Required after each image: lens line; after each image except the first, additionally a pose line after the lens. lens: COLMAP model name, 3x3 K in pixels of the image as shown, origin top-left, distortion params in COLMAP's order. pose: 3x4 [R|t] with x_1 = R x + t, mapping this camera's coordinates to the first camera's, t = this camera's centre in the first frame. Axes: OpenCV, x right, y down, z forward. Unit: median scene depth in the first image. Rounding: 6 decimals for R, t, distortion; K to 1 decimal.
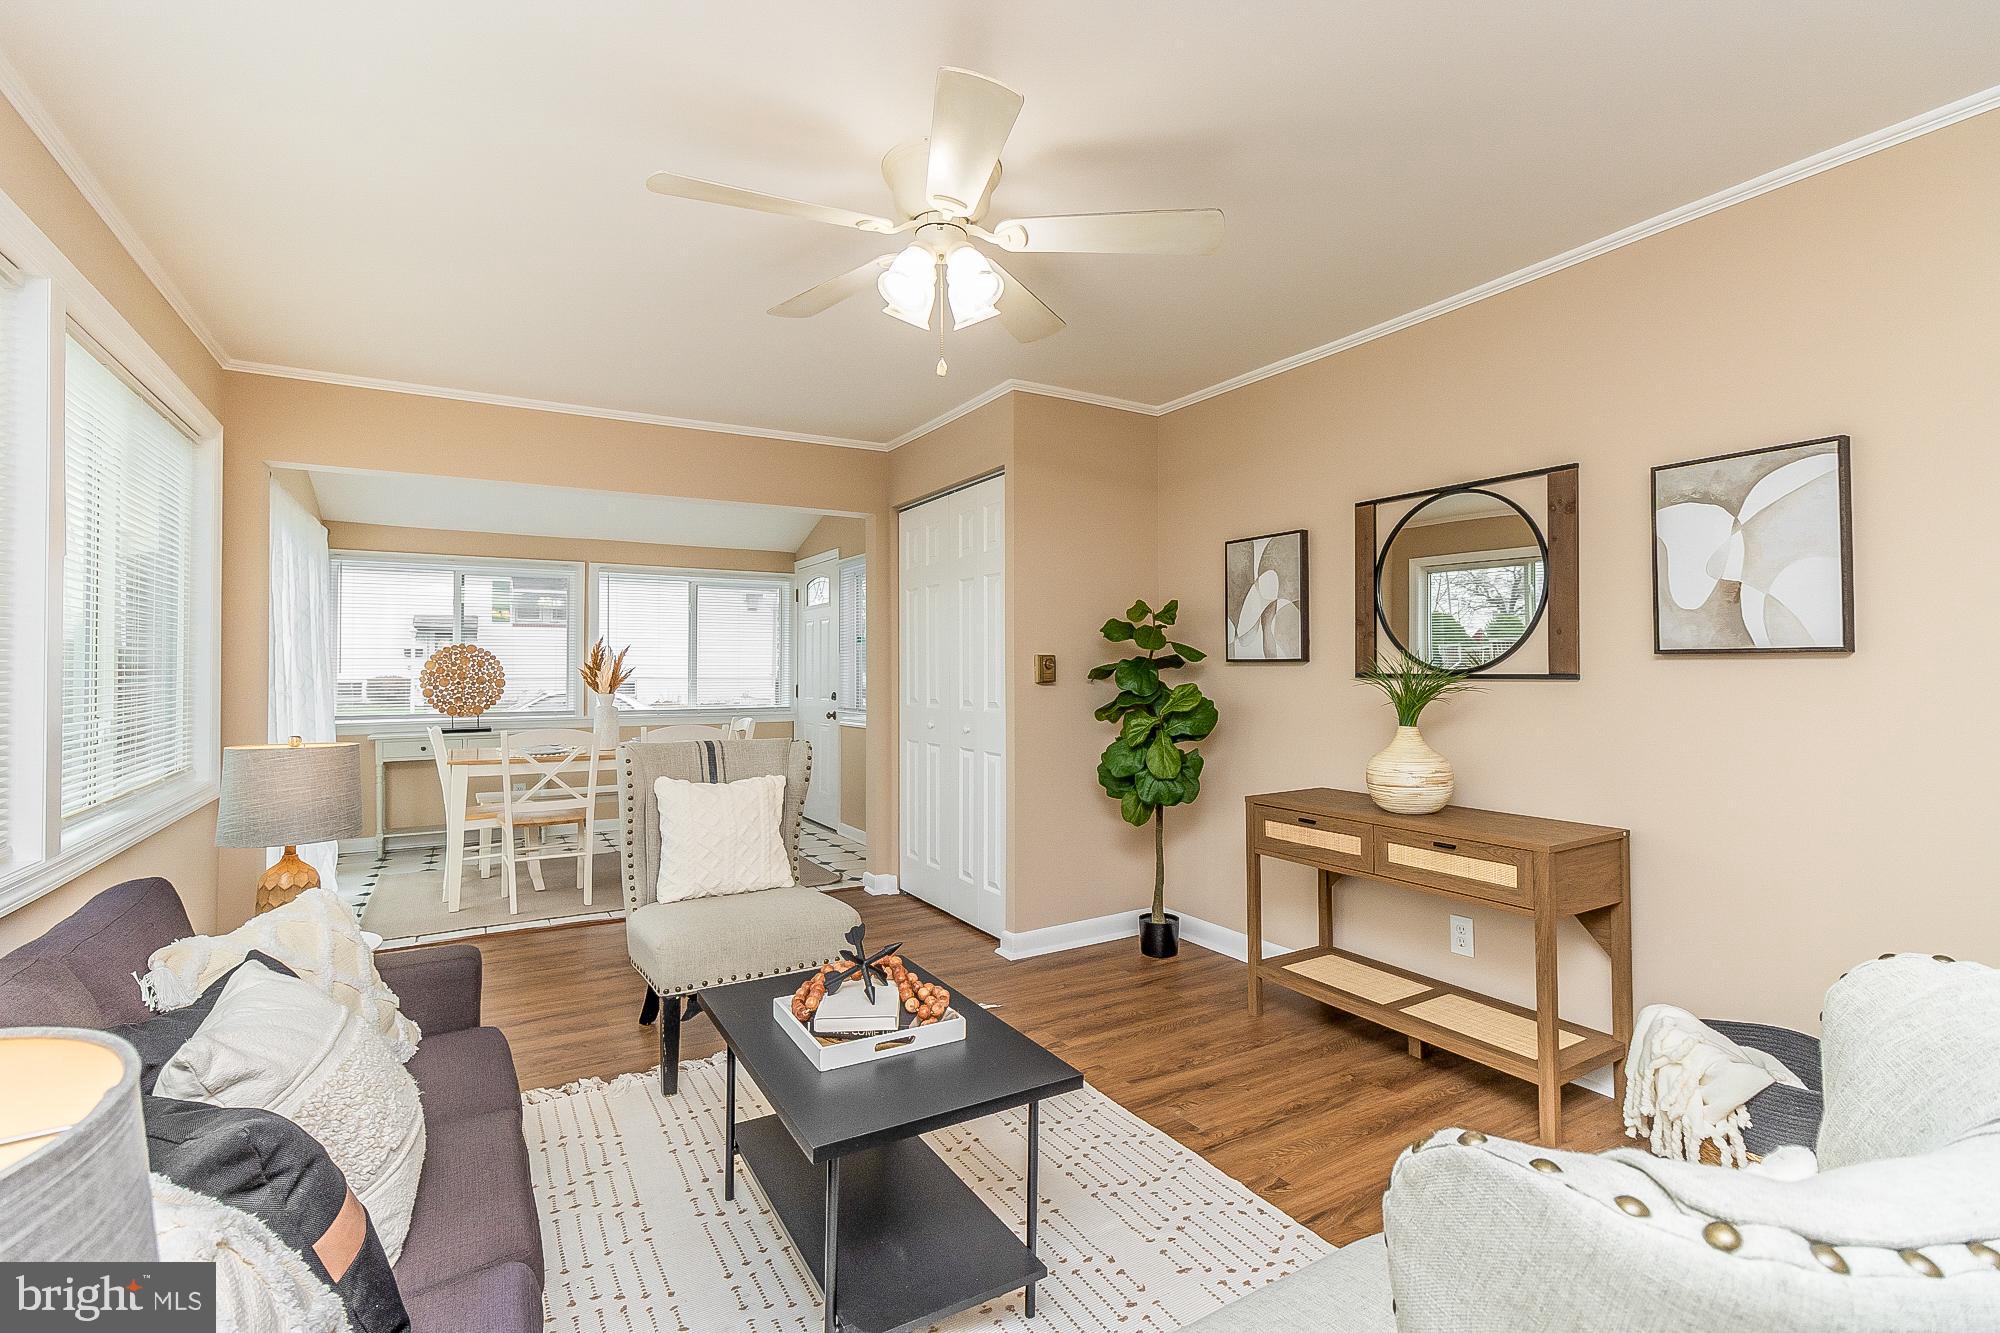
lens RADIAL K [[920.8, 0, 1019.7], [0, 920.8, 656.9], [0, 0, 1]] dist [0.002357, -0.000587]
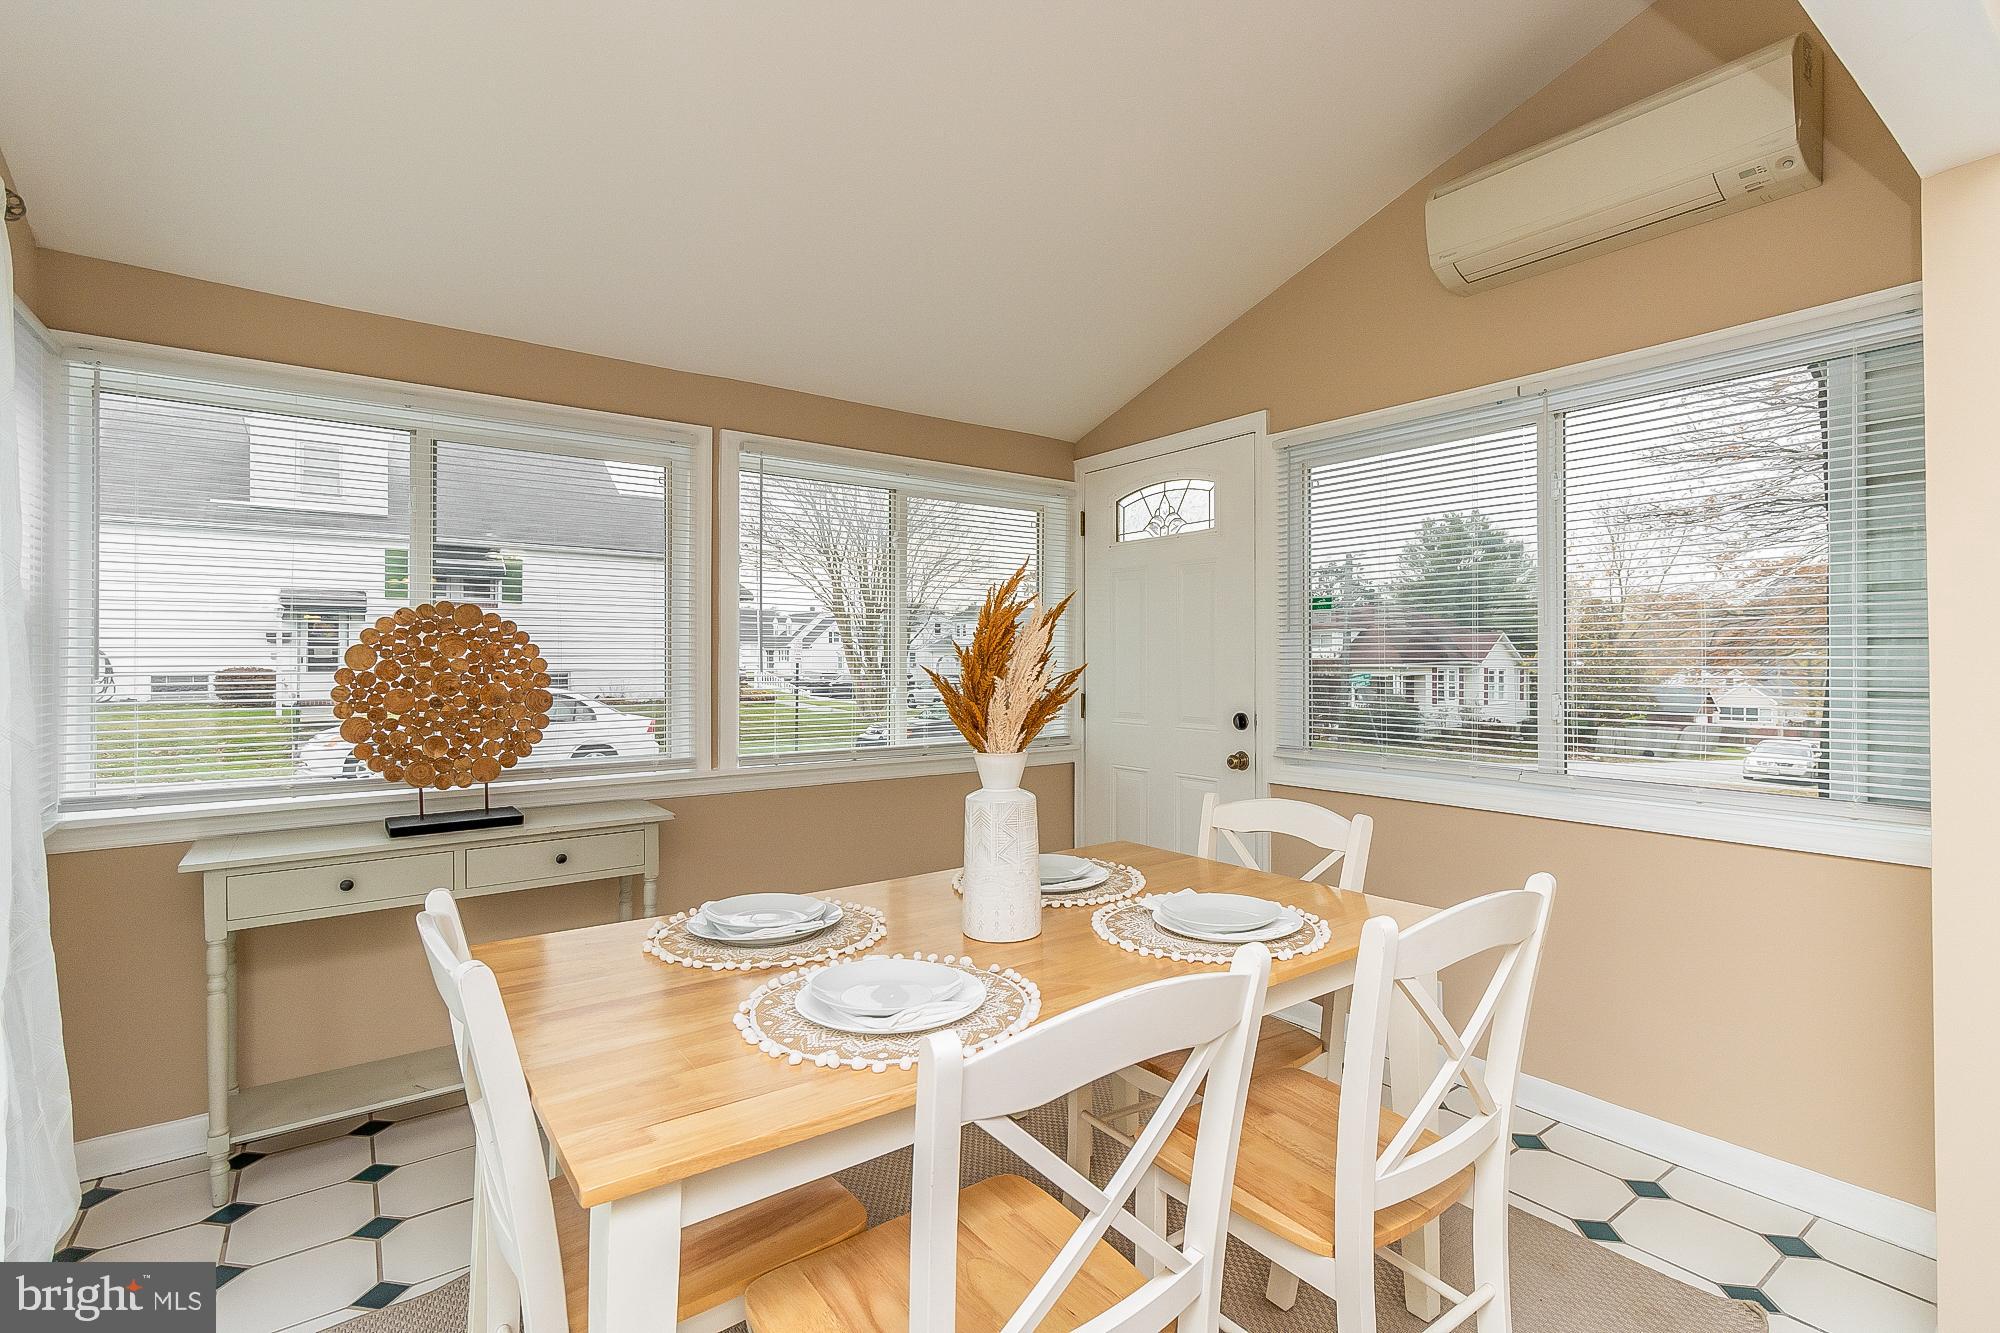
lens RADIAL K [[920.8, 0, 1026.9], [0, 920.8, 670.2], [0, 0, 1]] dist [0.002357, -0.000587]
pose [[0.994716, 0.000681, 0.102664, -0.408483], [-0.003372, 0.999655, 0.026036, 0.004367], [-0.102611, -0.026245, 0.994375, 0.598945]]
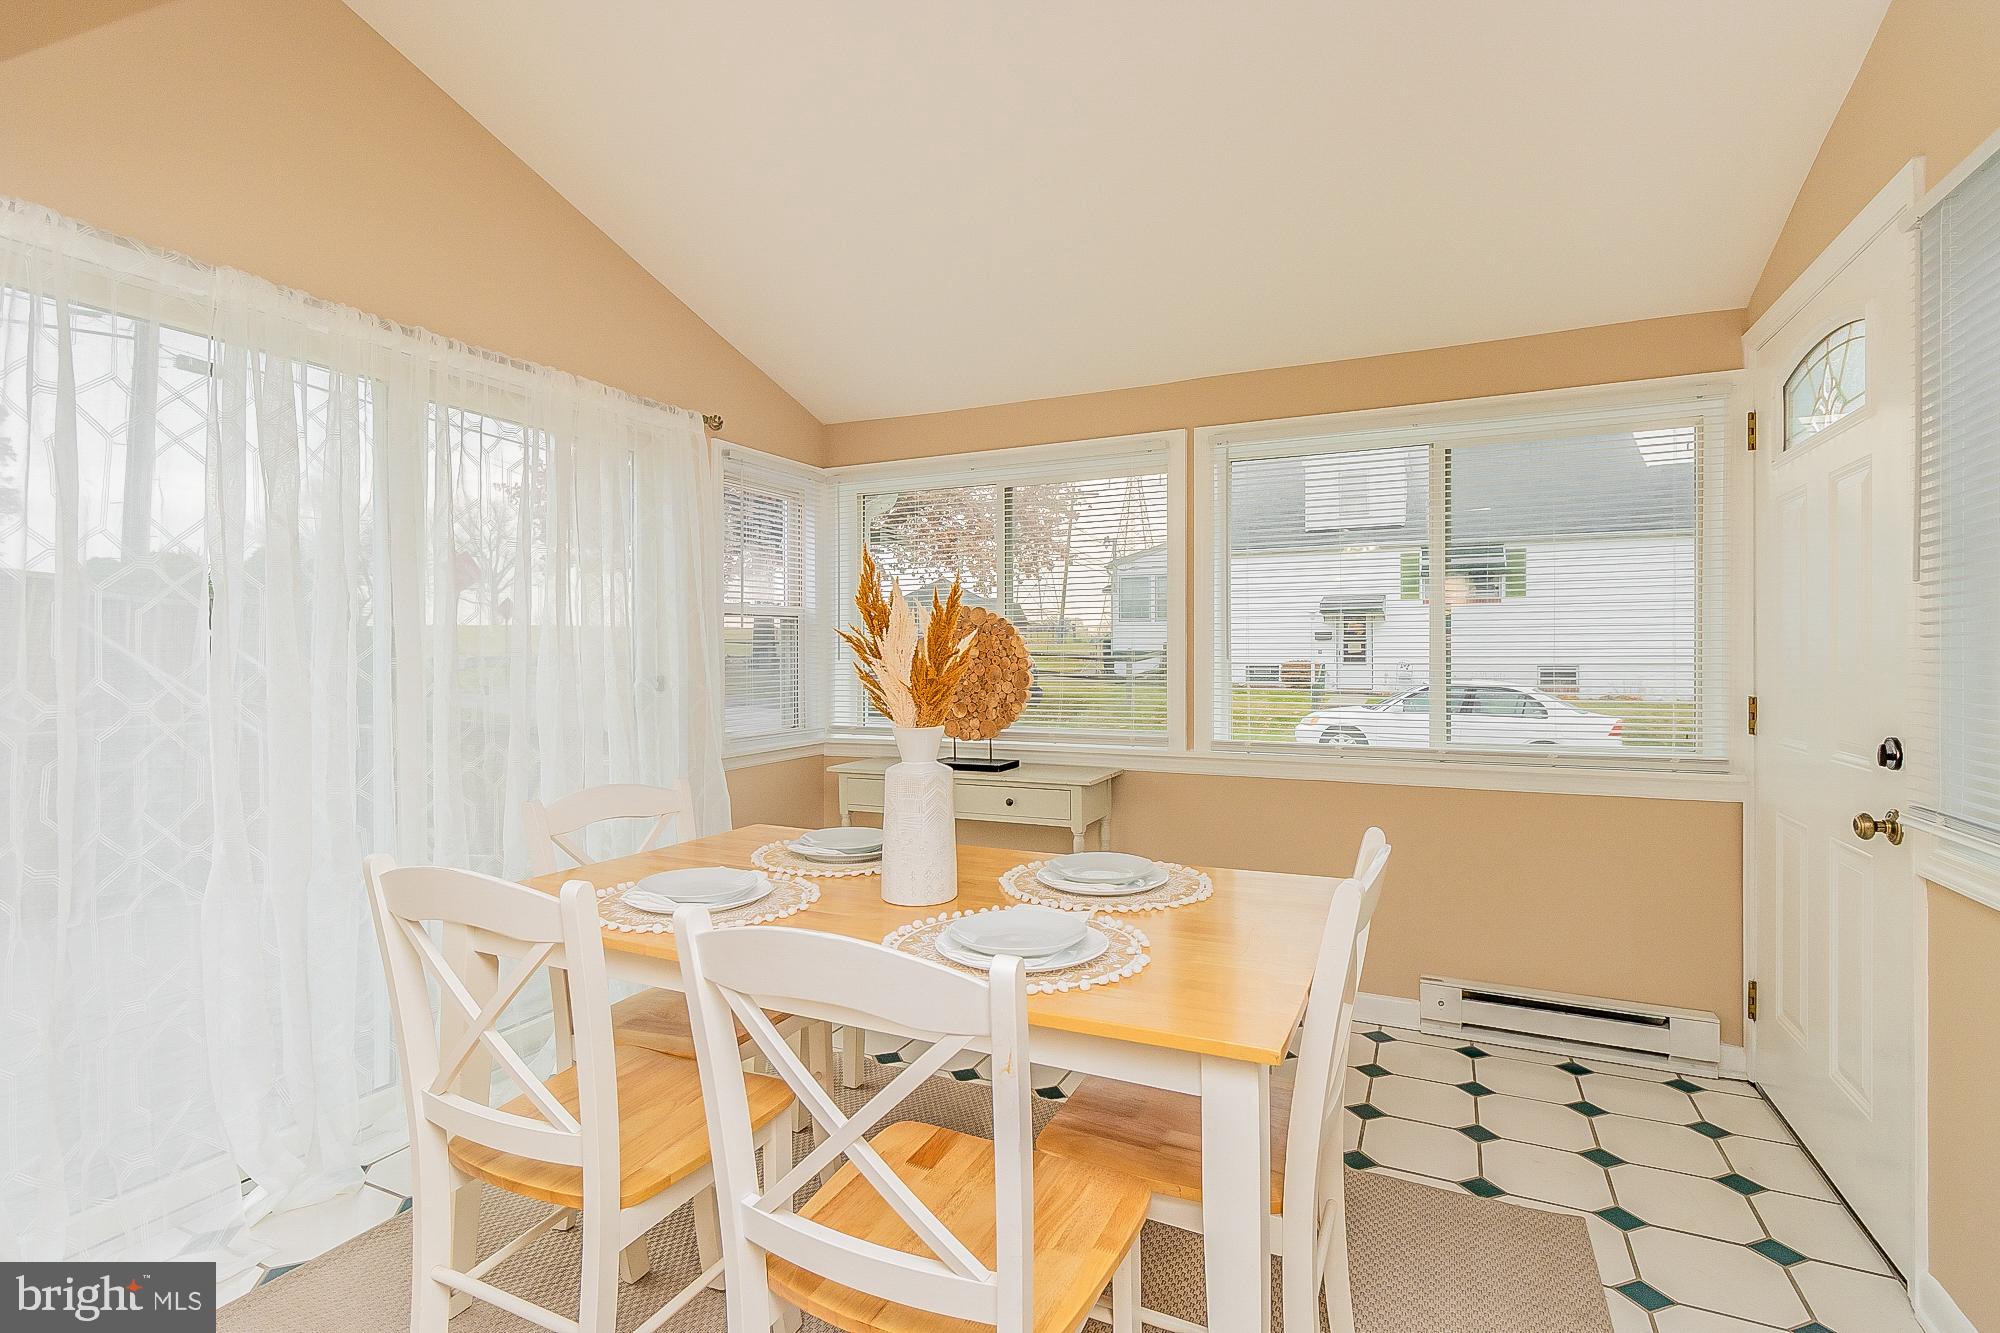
lens RADIAL K [[920.8, 0, 1013.4], [0, 920.8, 665.3], [0, 0, 1]] dist [0.002357, -0.000587]
pose [[0.558827, 0.008928, -0.829236, -0.140491], [0.015112, 0.999666, 0.020946, 0.009985], [0.829147, -0.024236, 0.558505, 0.733119]]
